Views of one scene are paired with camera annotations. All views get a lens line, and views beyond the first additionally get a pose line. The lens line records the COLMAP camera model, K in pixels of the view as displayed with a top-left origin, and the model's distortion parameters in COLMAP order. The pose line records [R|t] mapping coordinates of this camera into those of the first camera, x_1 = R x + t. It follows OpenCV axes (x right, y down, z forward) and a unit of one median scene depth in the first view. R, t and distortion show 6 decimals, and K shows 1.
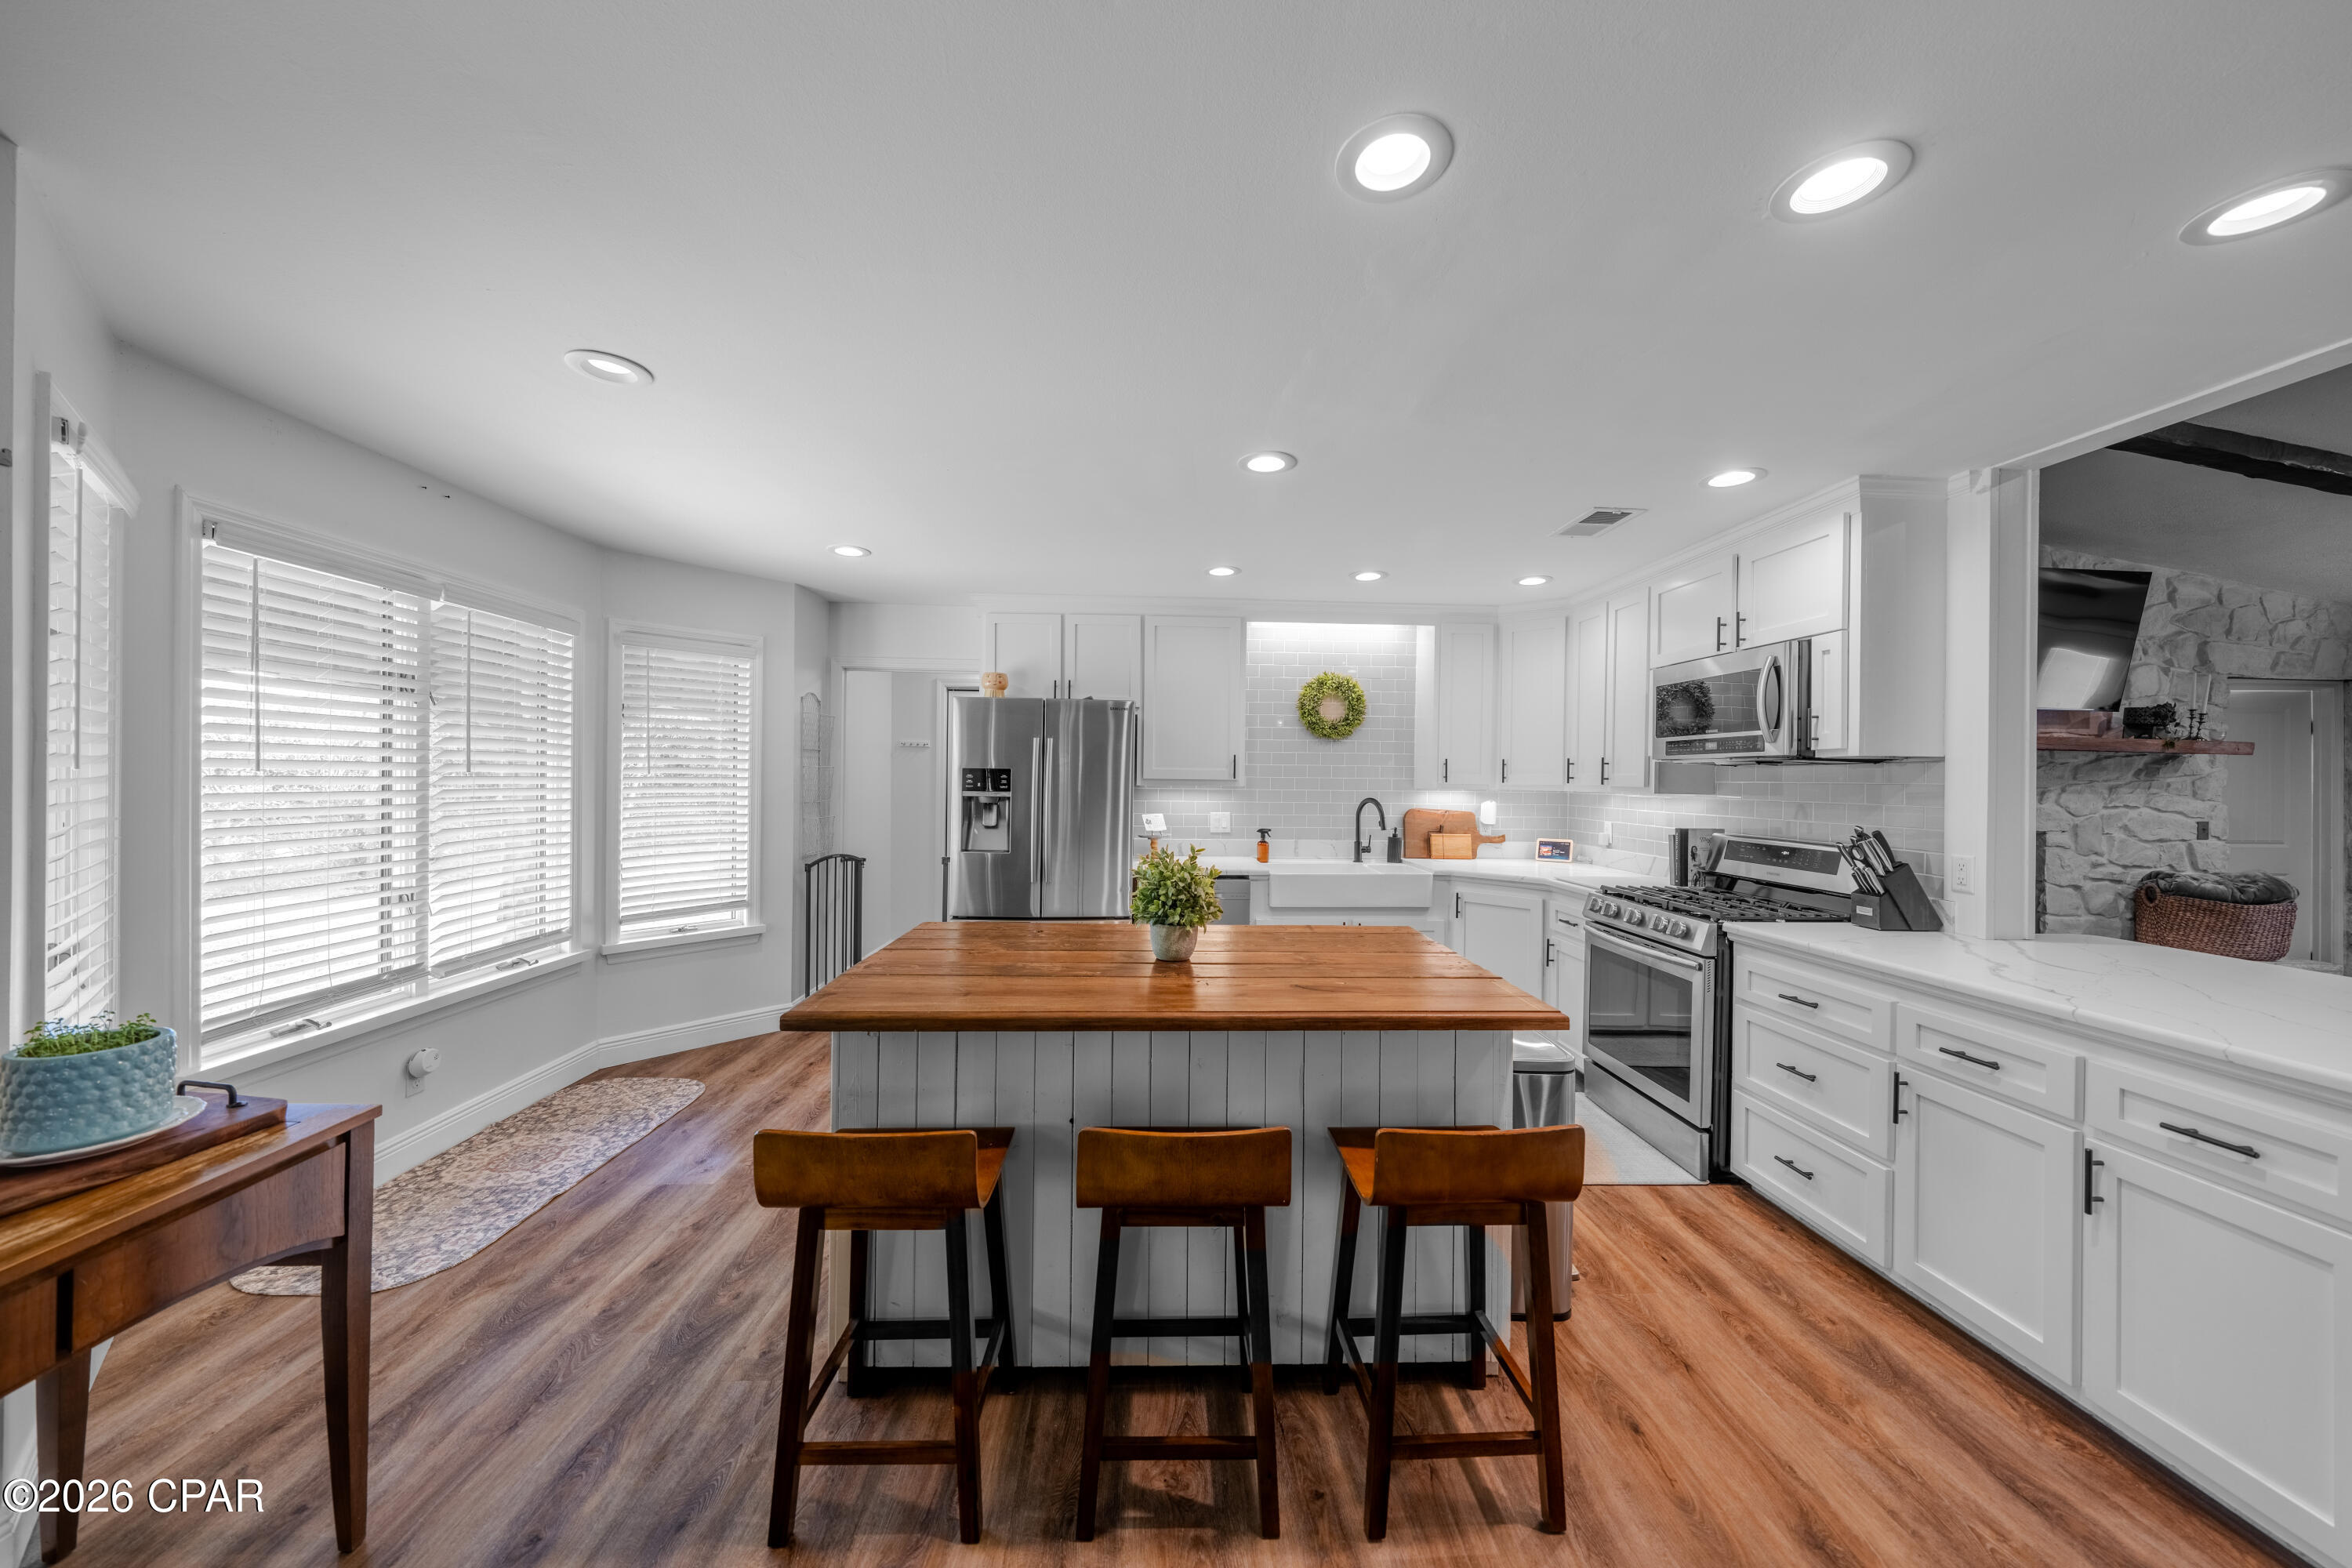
lens RADIAL K [[807.6, 0, 1175.5], [0, 807.6, 777.7], [0, 0, 1]] dist [0.000446, 0.000303]
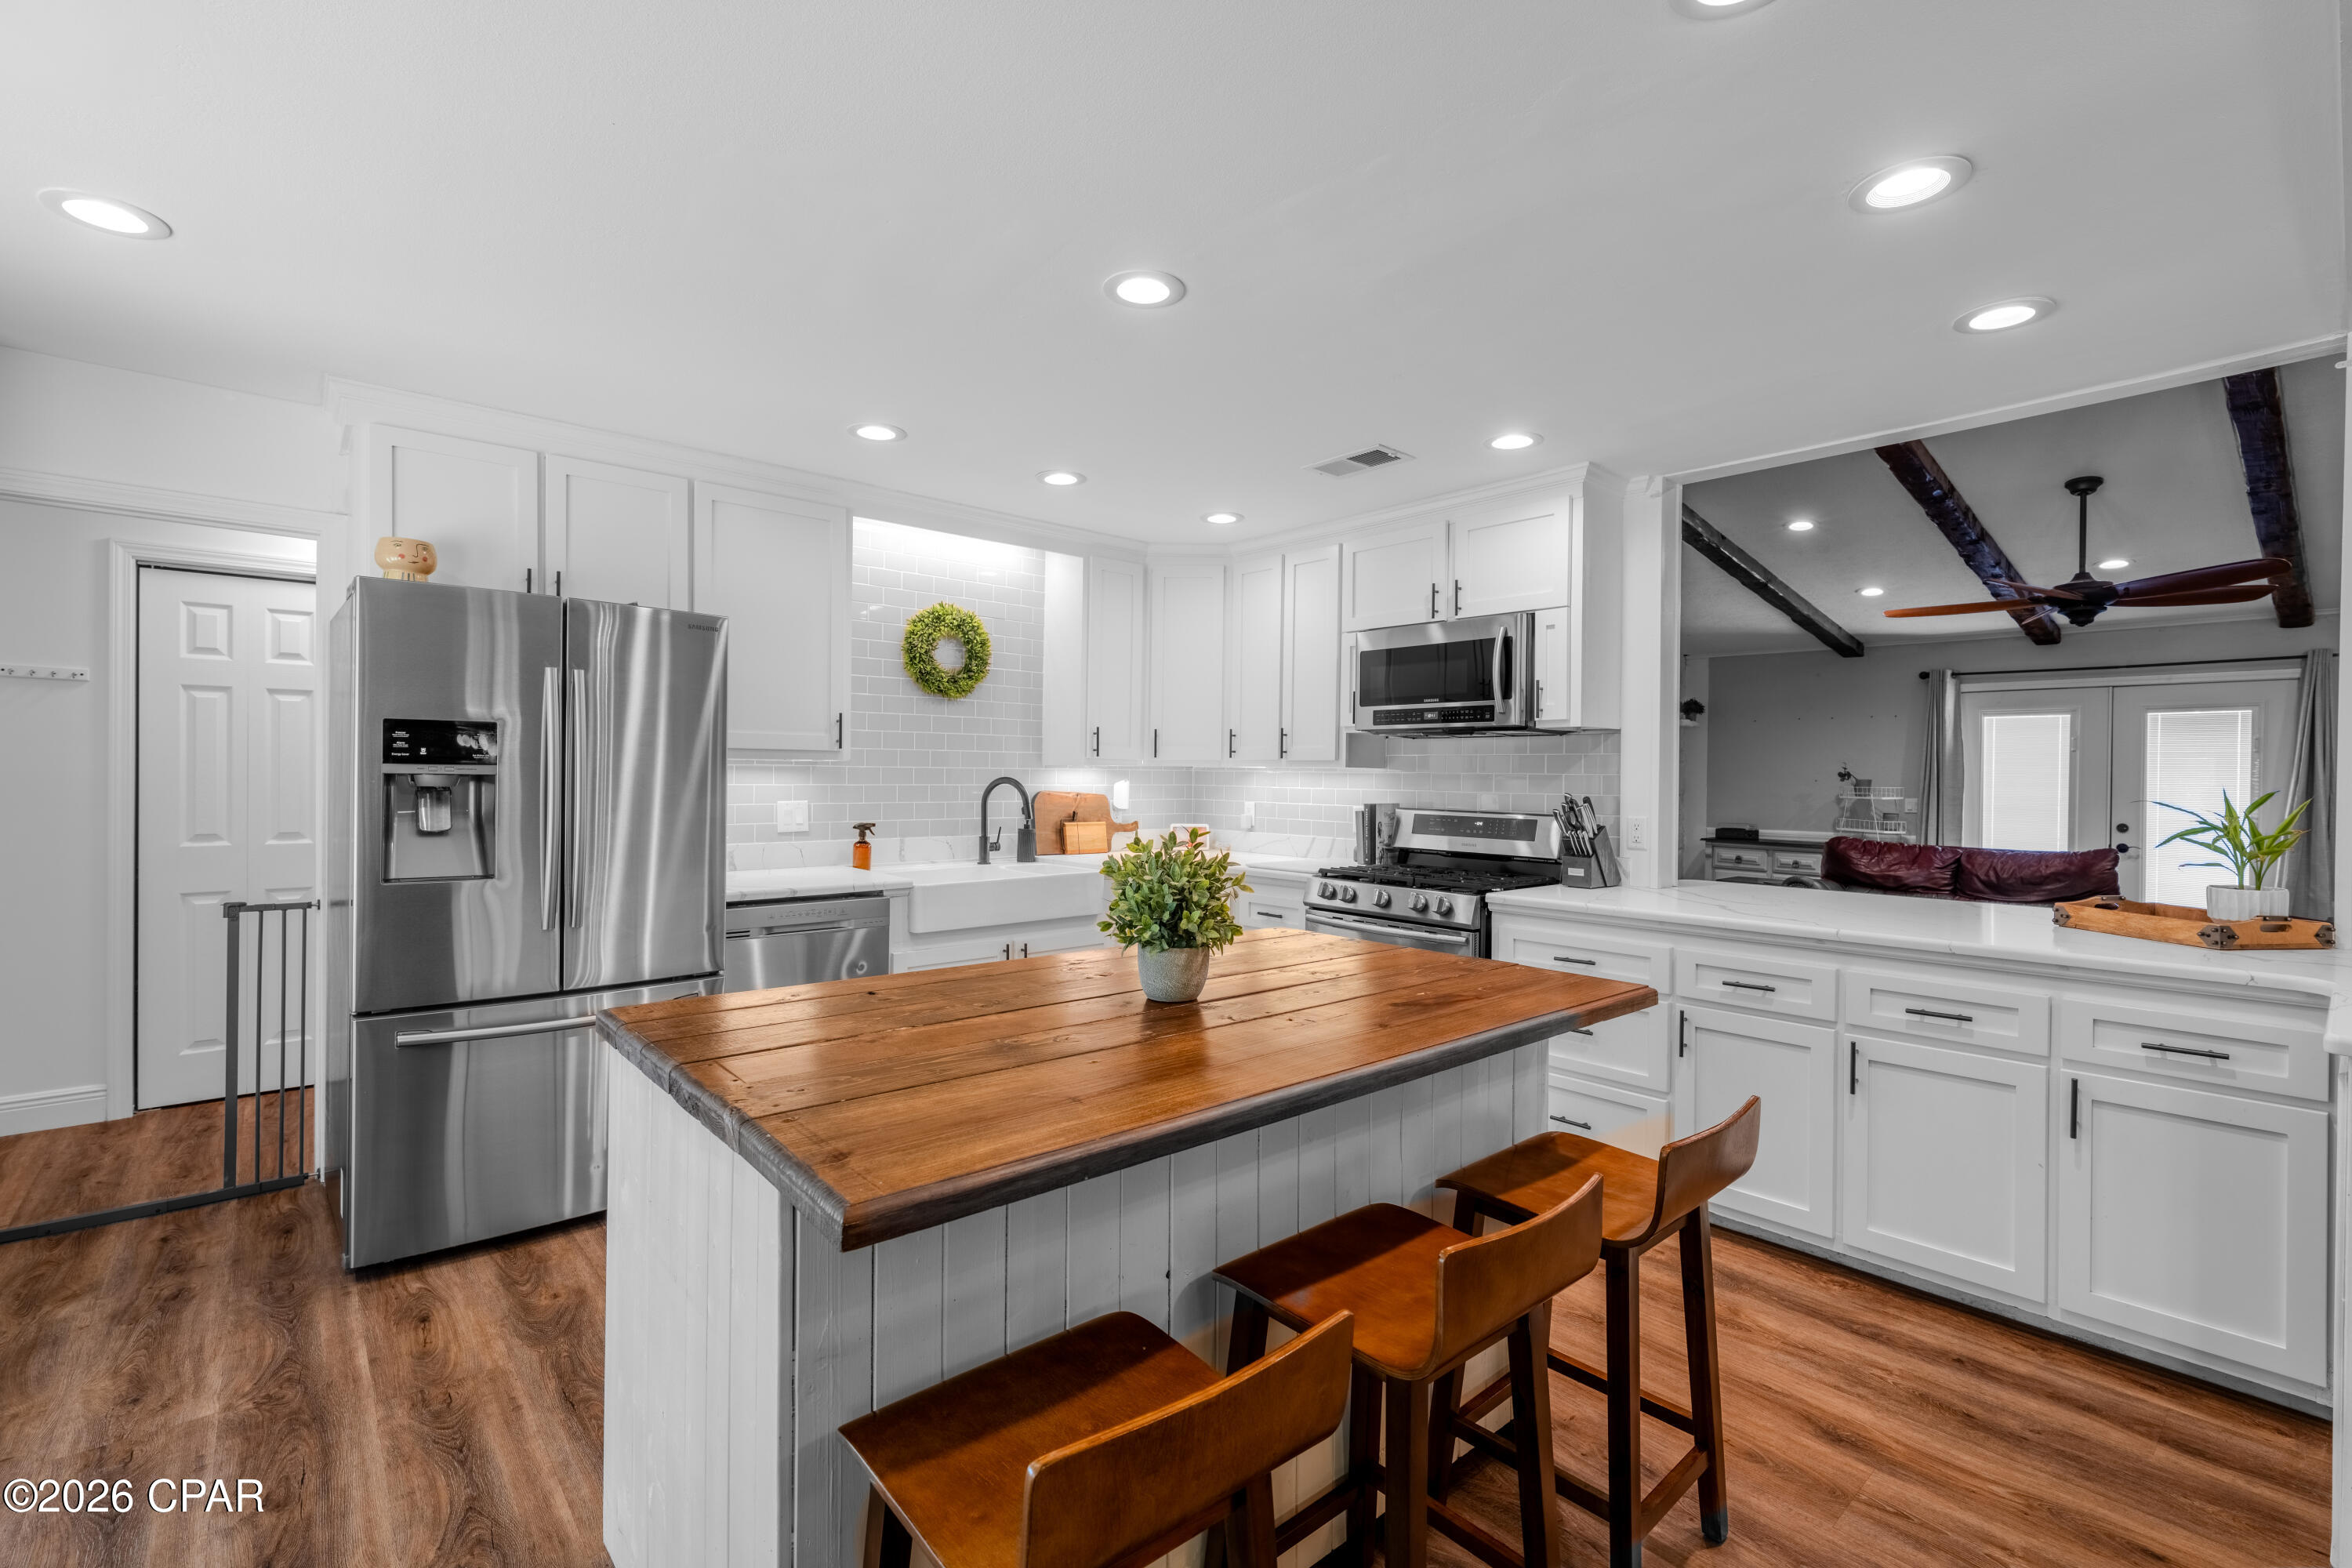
lens RADIAL K [[1035.4, 0, 1179.1], [0, 1035.4, 781.1], [0, 0, 1]] dist [0.000504, -0.000801]
pose [[0.781054, -0.007320, 0.624420, -0.252700], [-0.001831, 0.999900, 0.014012, 0.016295], [-0.624460, -0.012087, 0.780963, 0.159868]]
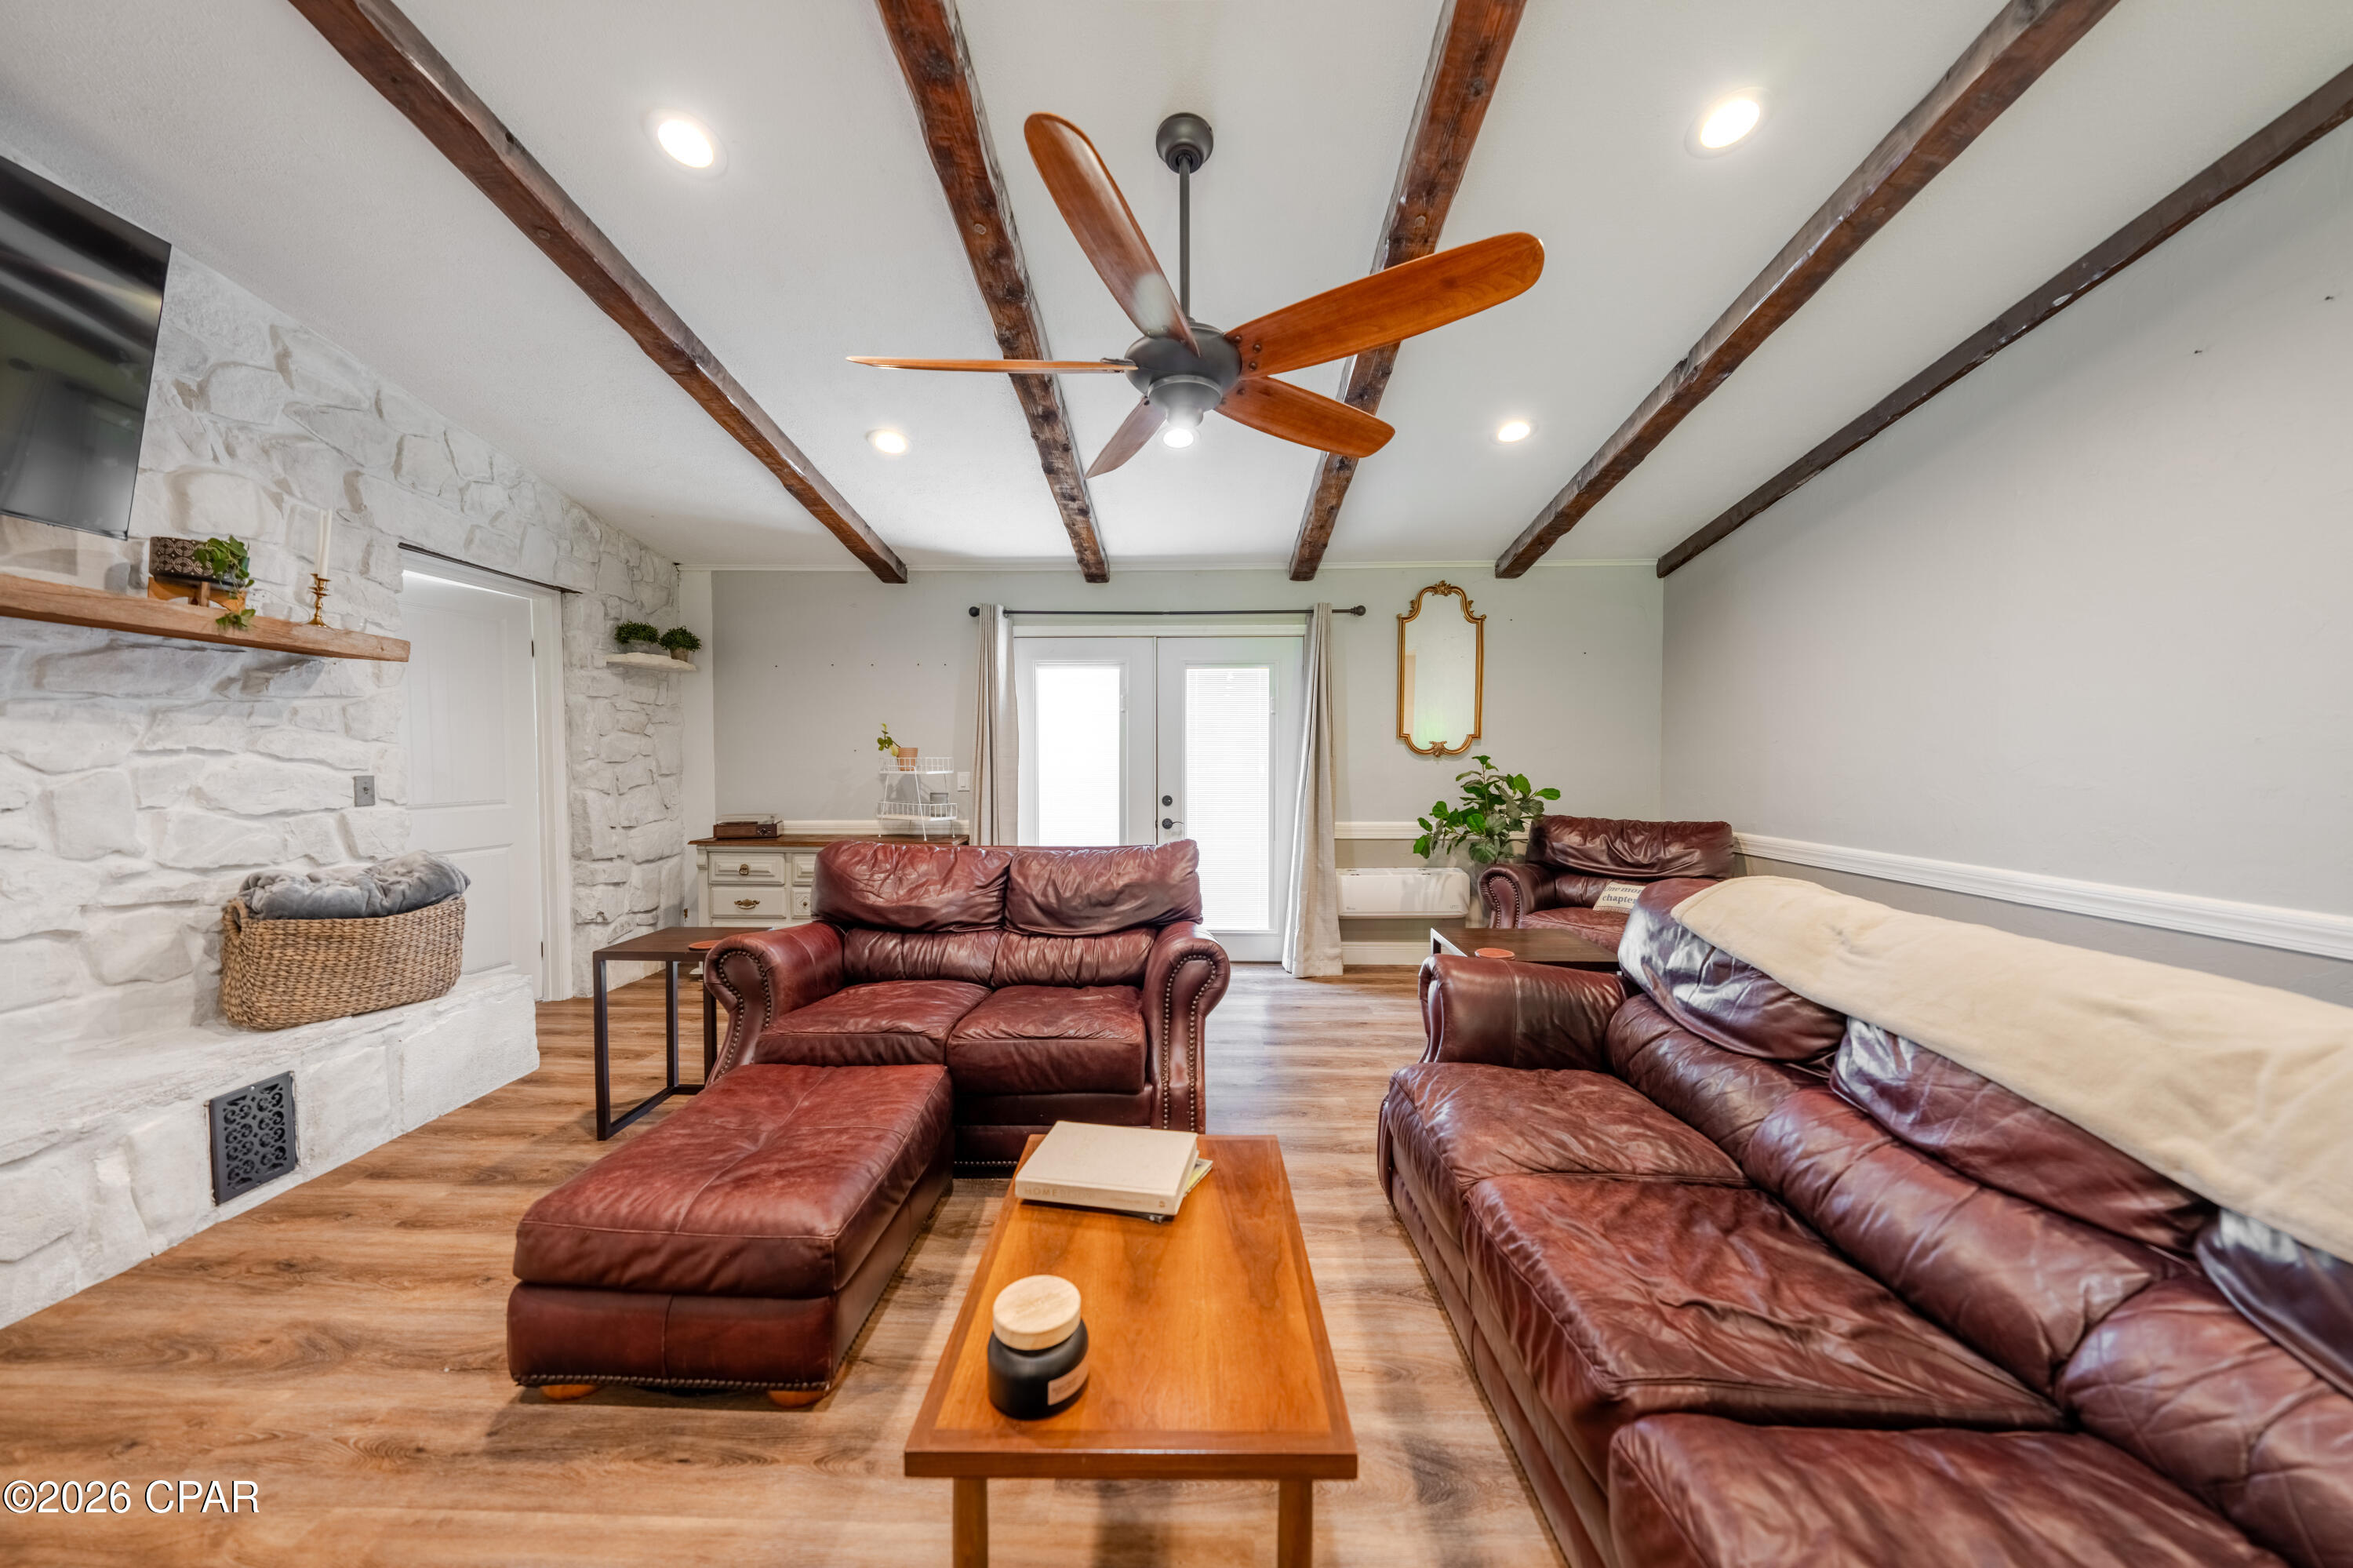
lens RADIAL K [[808.0, 0, 1175.6], [0, 808.0, 781.2], [0, 0, 1]] dist [0.000446, 0.000303]
pose [[0.068658, -0.037395, 0.996939, 0.826298], [0.001216, 0.999300, 0.037400, 0.041932], [-0.997640, -0.001356, 0.068655, 0.417832]]
